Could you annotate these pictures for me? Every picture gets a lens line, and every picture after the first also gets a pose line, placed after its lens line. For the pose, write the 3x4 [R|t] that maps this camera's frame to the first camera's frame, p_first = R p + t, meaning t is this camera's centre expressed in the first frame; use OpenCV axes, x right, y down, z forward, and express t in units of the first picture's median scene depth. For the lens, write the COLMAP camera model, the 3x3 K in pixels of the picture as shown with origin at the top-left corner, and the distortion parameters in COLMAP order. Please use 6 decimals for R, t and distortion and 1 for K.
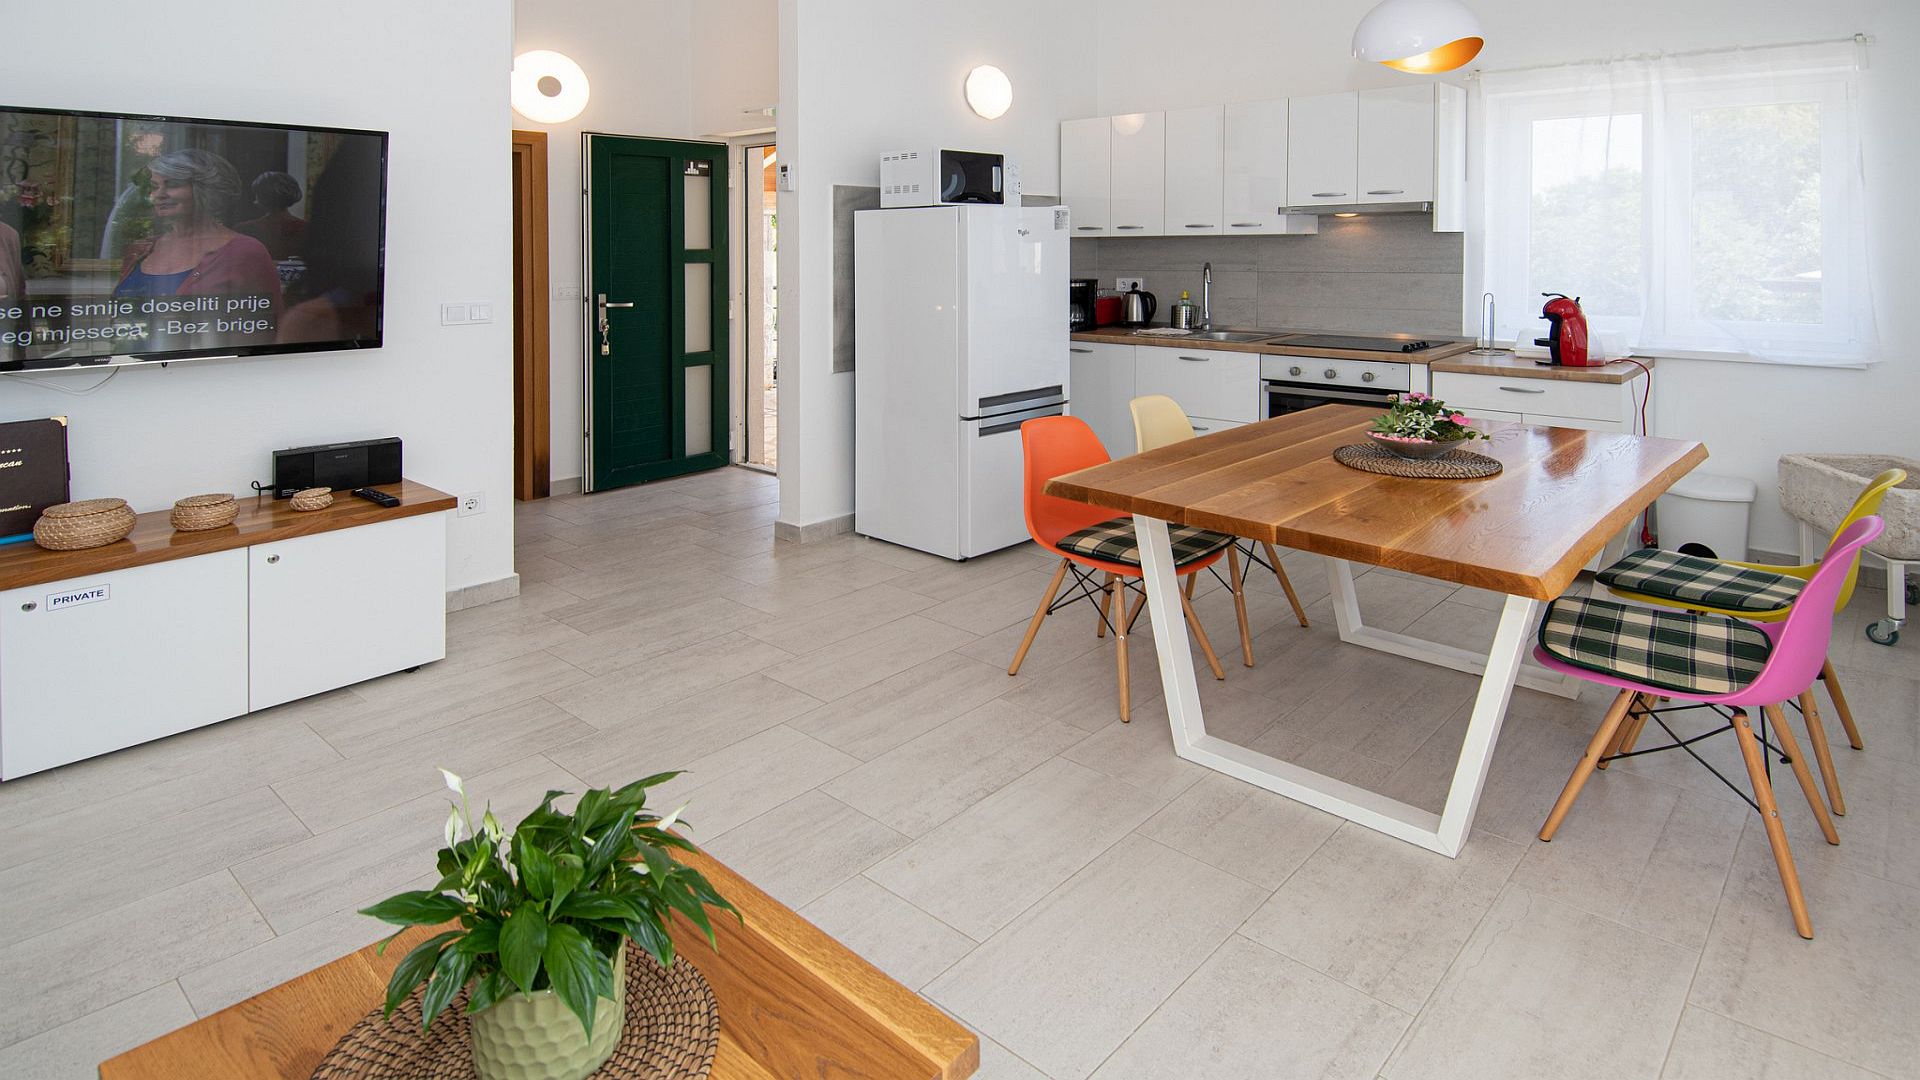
lens RADIAL K [[1003.1, 0, 957.1], [0, 1003.1, 259.9], [0, 0, 1]] dist [0.042449, -0.036638]
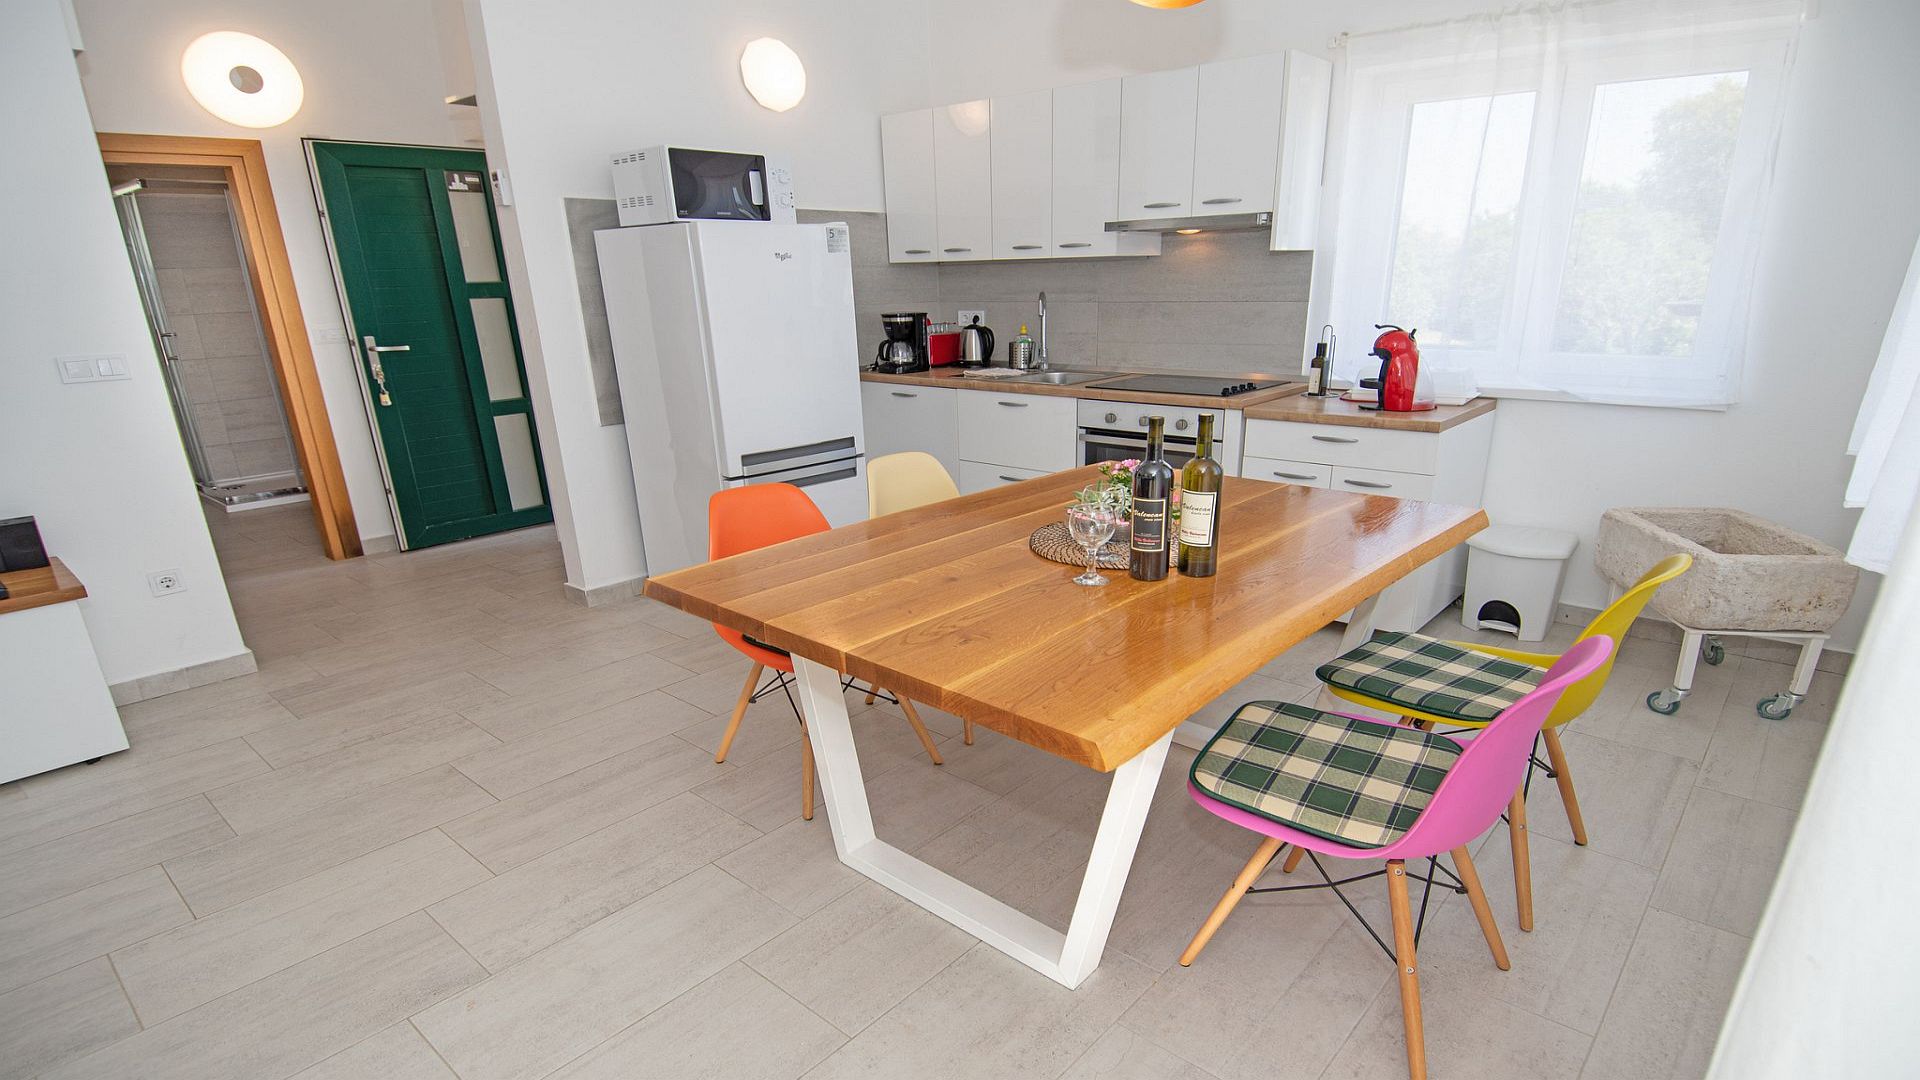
lens RADIAL K [[941.3, 0, 959.6], [0, 941.3, 595.3], [0, 0, 1]] dist [0.006278, -0.005989]
pose [[0.999815, -0.015818, 0.010928, 0.199891], [0.011672, 0.951069, 0.308759, 0.000080], [-0.015278, -0.308574, 0.951078, 0.164924]]
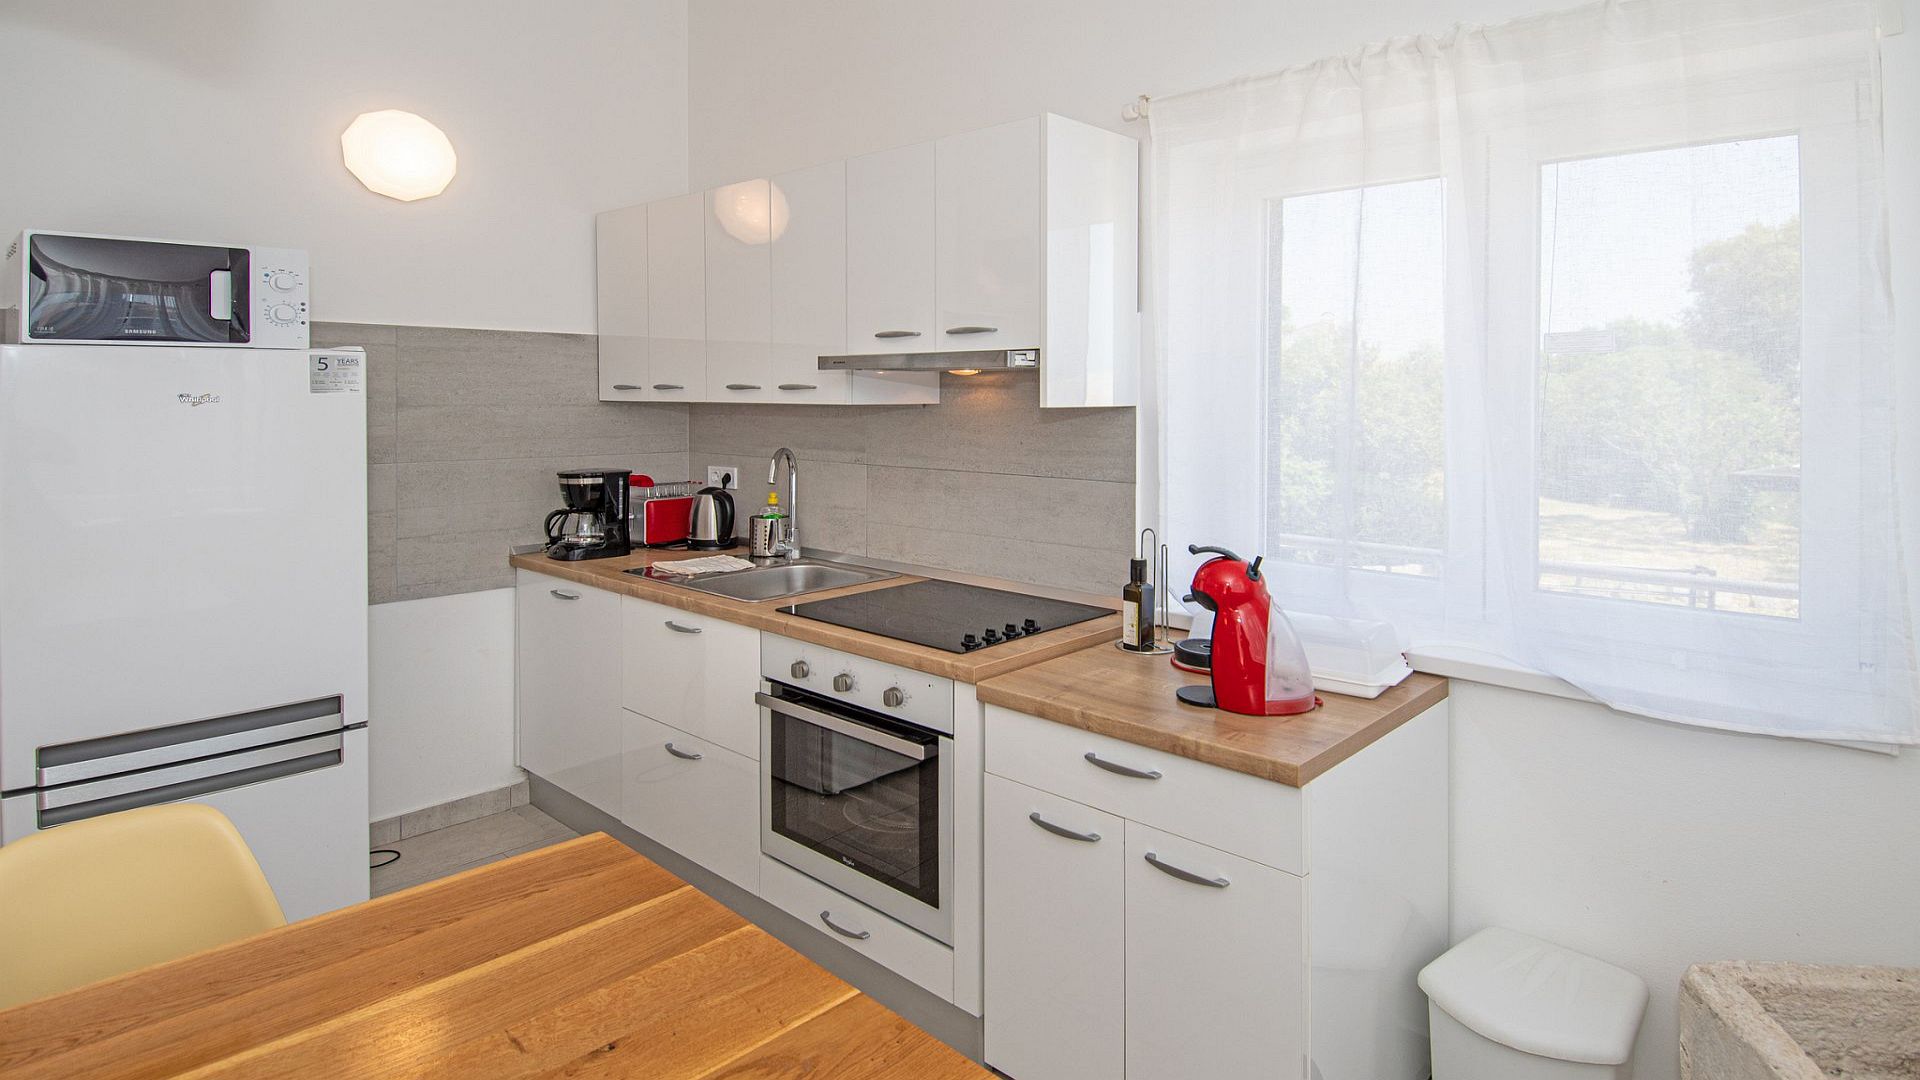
lens RADIAL K [[1003.1, 0, 971.0], [0, 1003.1, 403.9], [0, 0, 1]] dist [0.042449, -0.036638]
pose [[0.999867, 0.011768, -0.011289, 0.450054], [-0.011799, 0.999927, -0.002691, -0.028692], [0.011256, 0.002824, 0.999933, 0.499418]]
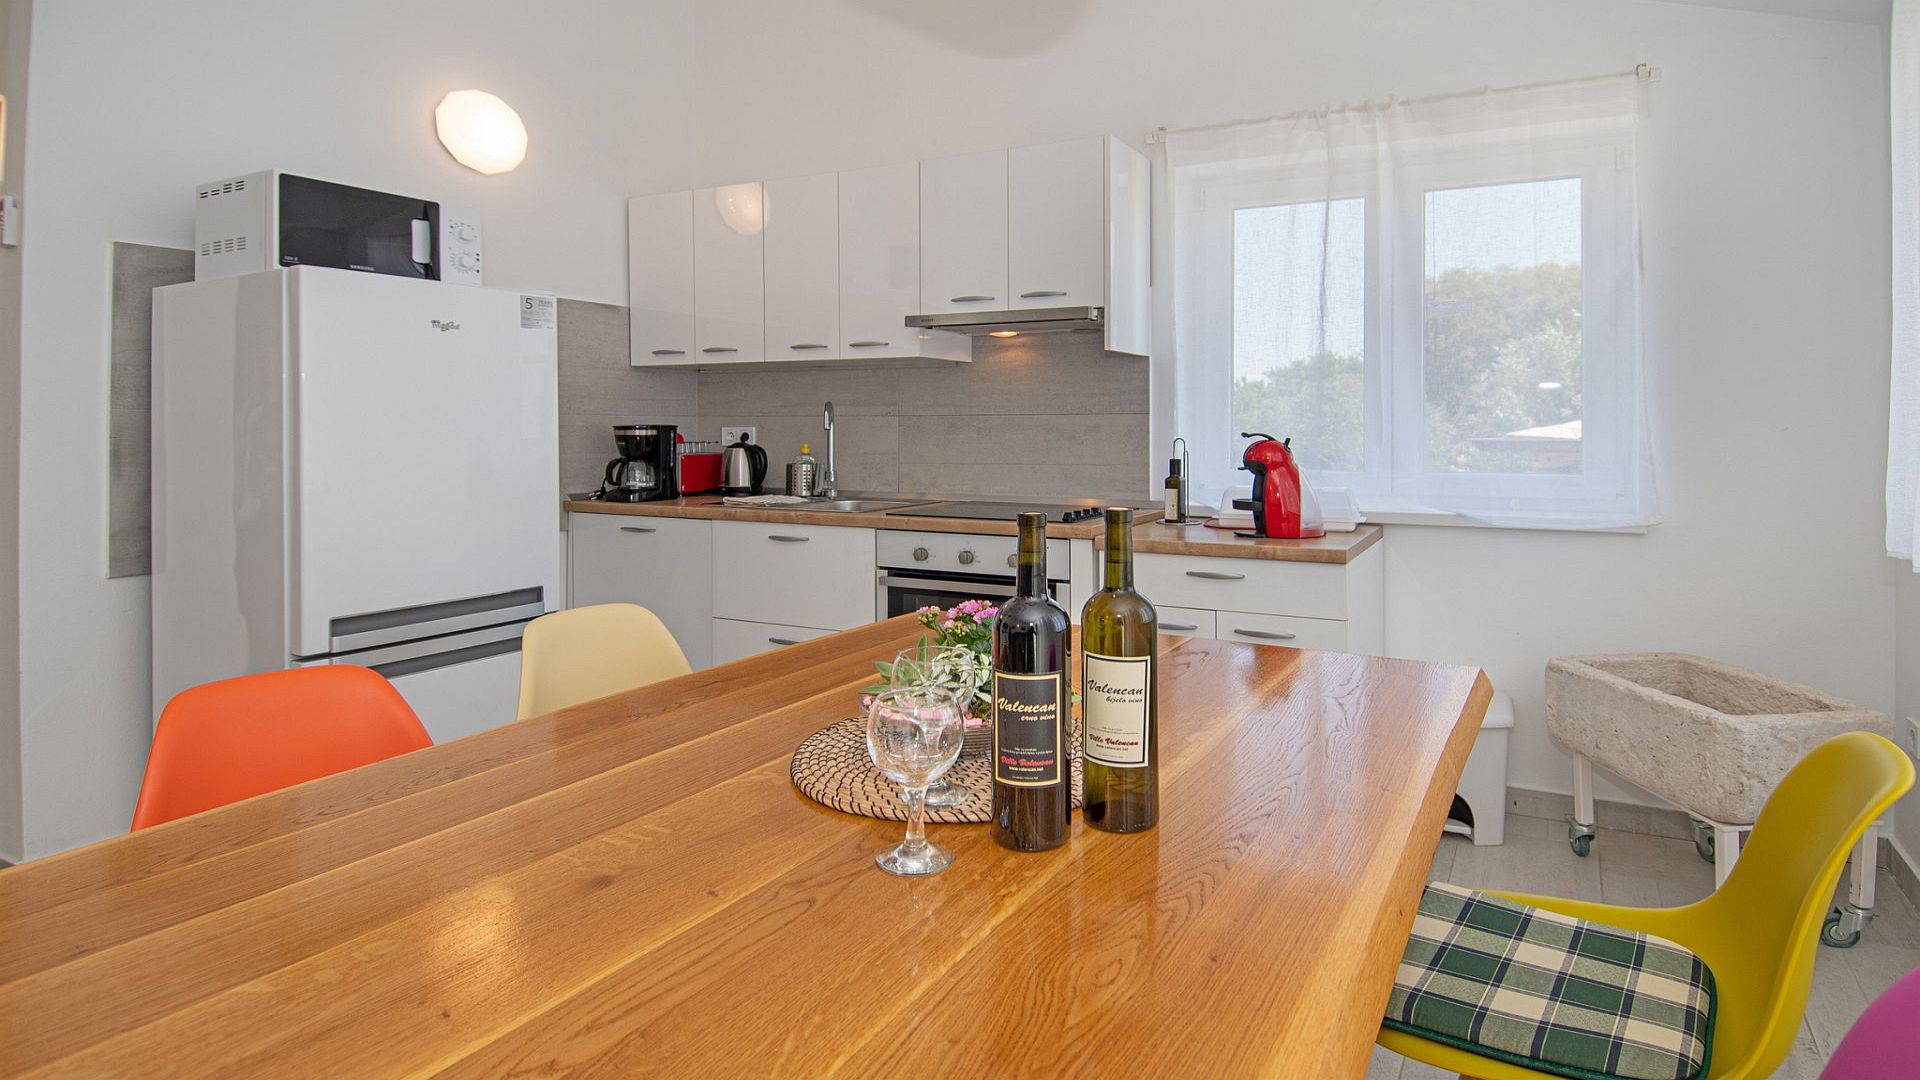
lens RADIAL K [[1003.1, 0, 992.9], [0, 1003.1, 413.3], [0, 0, 1]] dist [0.042449, -0.036638]
pose [[0.967807, 0.011364, 0.251438, 0.224754], [-0.004388, 0.999590, -0.028288, 0.037135], [-0.251657, 0.026274, 0.967460, 0.355062]]
